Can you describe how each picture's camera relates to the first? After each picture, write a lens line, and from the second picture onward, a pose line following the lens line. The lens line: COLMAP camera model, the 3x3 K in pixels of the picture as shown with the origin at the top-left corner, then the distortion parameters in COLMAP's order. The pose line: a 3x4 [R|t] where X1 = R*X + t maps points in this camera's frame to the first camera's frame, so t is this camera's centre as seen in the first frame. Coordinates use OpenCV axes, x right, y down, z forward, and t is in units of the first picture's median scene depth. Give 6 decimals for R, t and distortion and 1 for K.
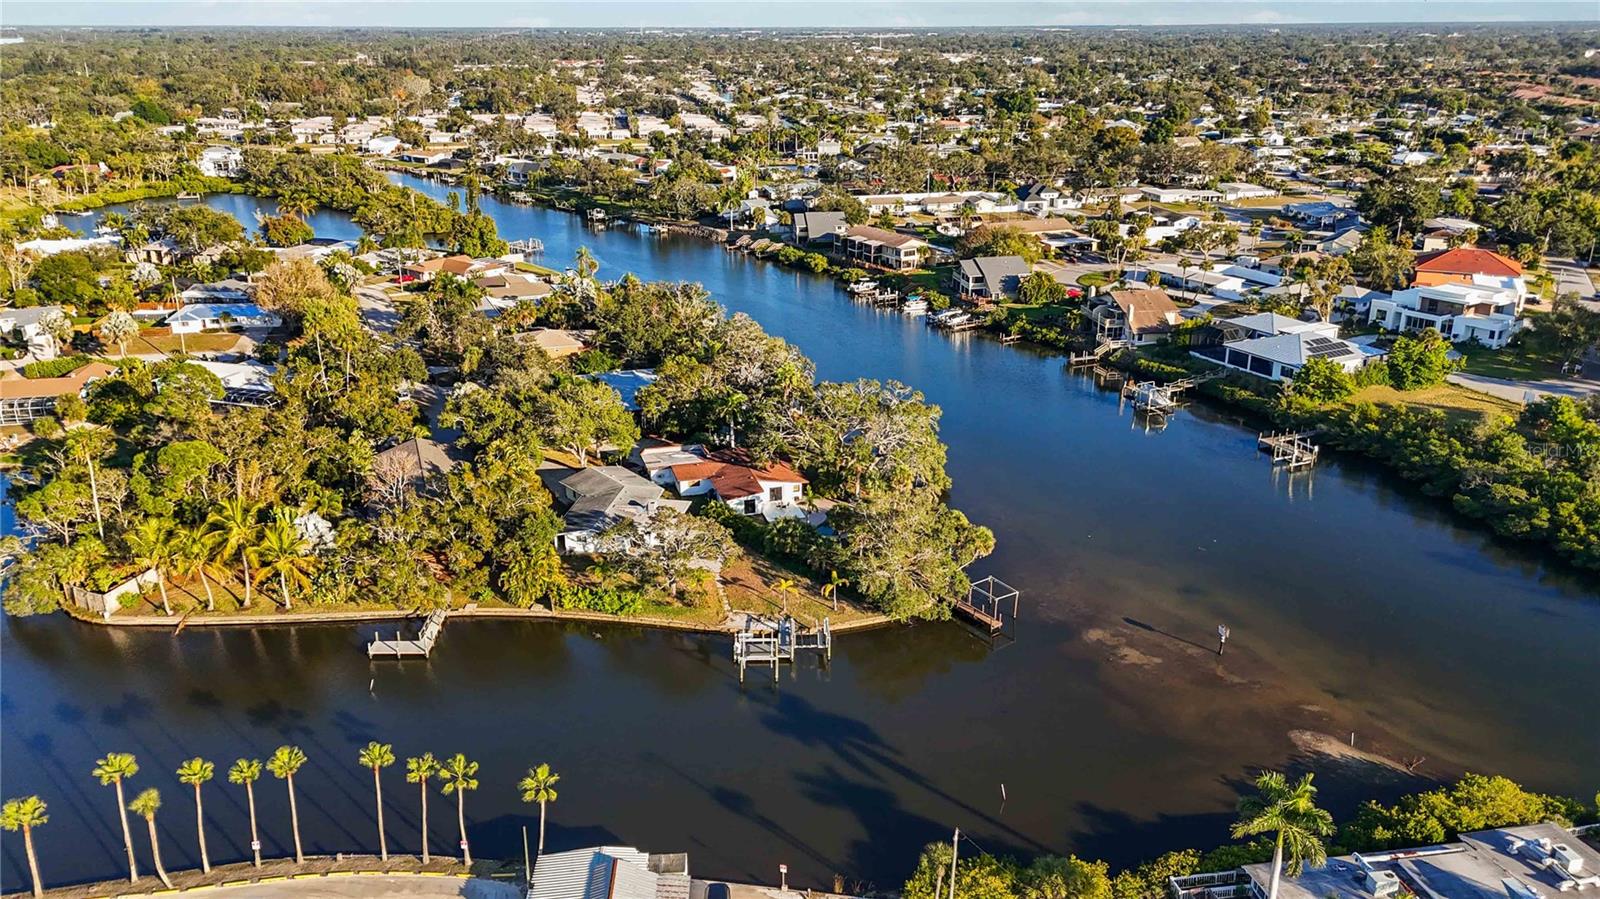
lens RADIAL K [[1155.5, 0, 800.0], [0, 1155.5, 449.5], [0, 0, 1]] dist [0.065663, -0.067894]
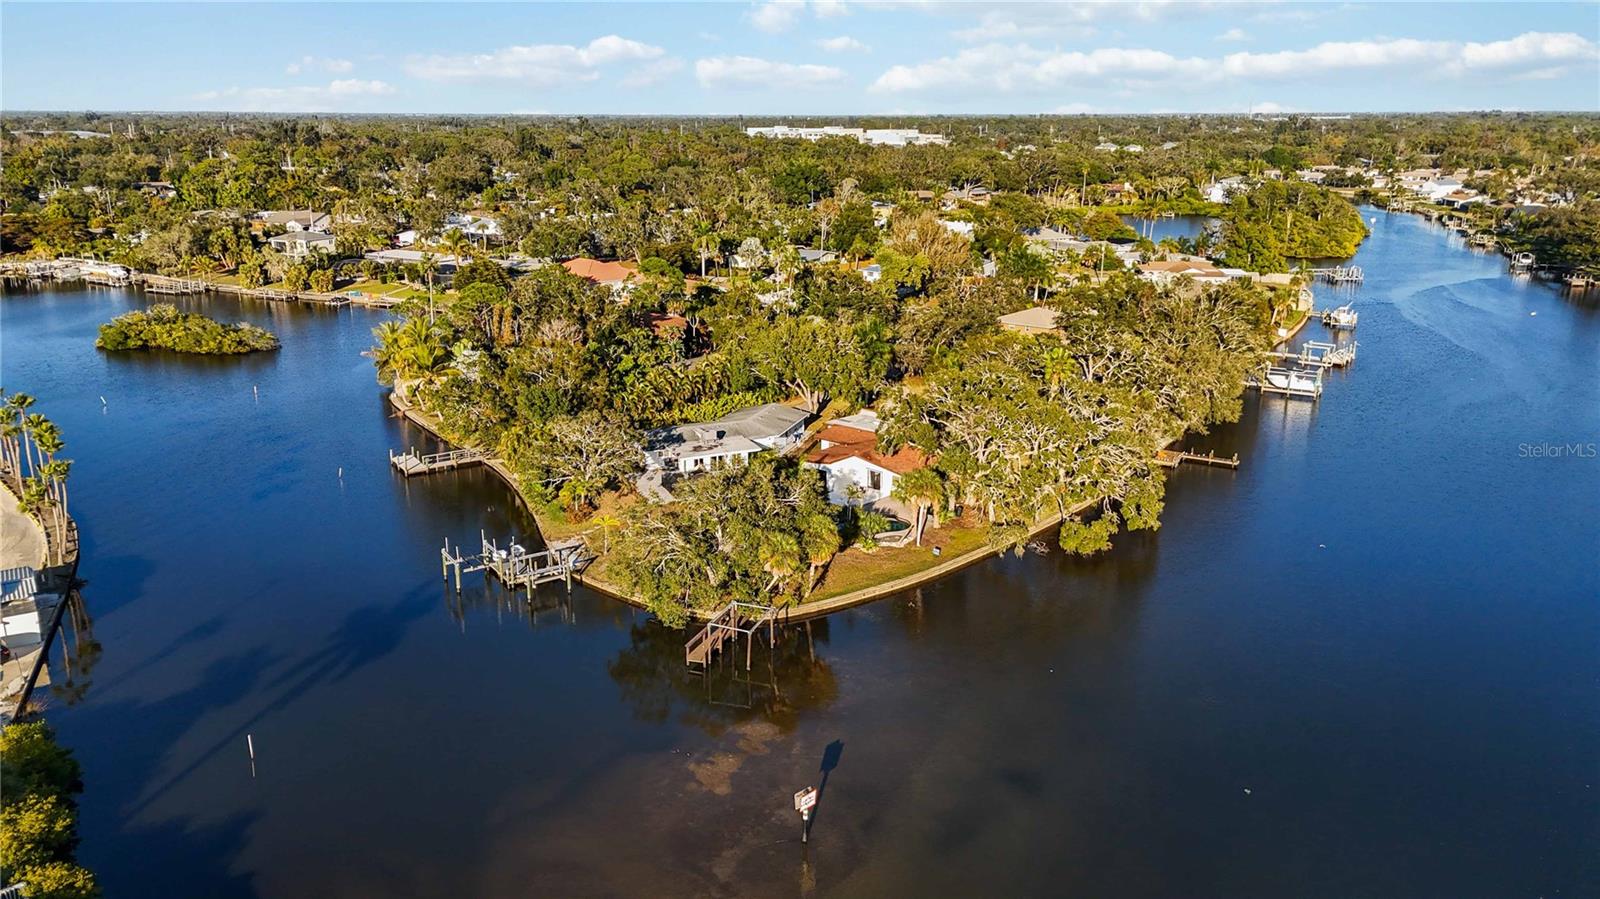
lens RADIAL K [[1155.5, 0, 800.0], [0, 1155.5, 449.5], [0, 0, 1]] dist [0.065663, -0.067894]
pose [[0.530841, 0.234755, -0.814308, 0.295703], [-0.287716, 0.953721, 0.087386, -0.018033], [0.797137, 0.187902, 0.573817, 0.259519]]
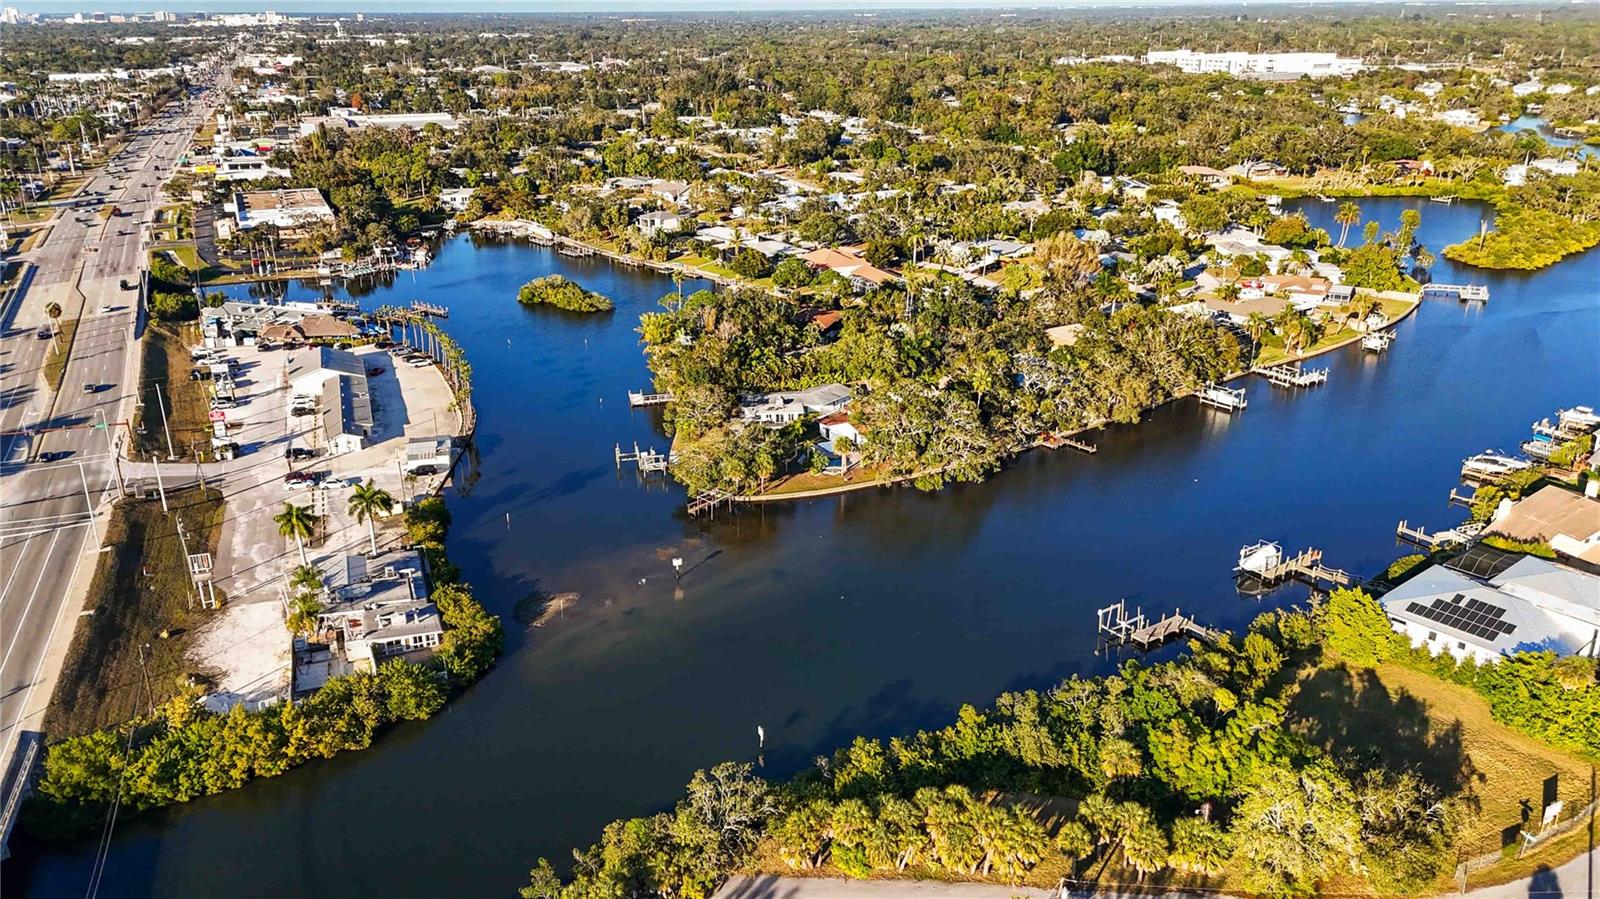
lens RADIAL K [[1155.5, 0, 800.0], [0, 1155.5, 449.5], [0, 0, 1]] dist [0.065663, -0.067894]
pose [[0.196889, 0.344140, -0.918043, 0.631334], [-0.323581, 0.906712, 0.270495, -0.153413], [0.925489, 0.243804, 0.289879, 0.275185]]
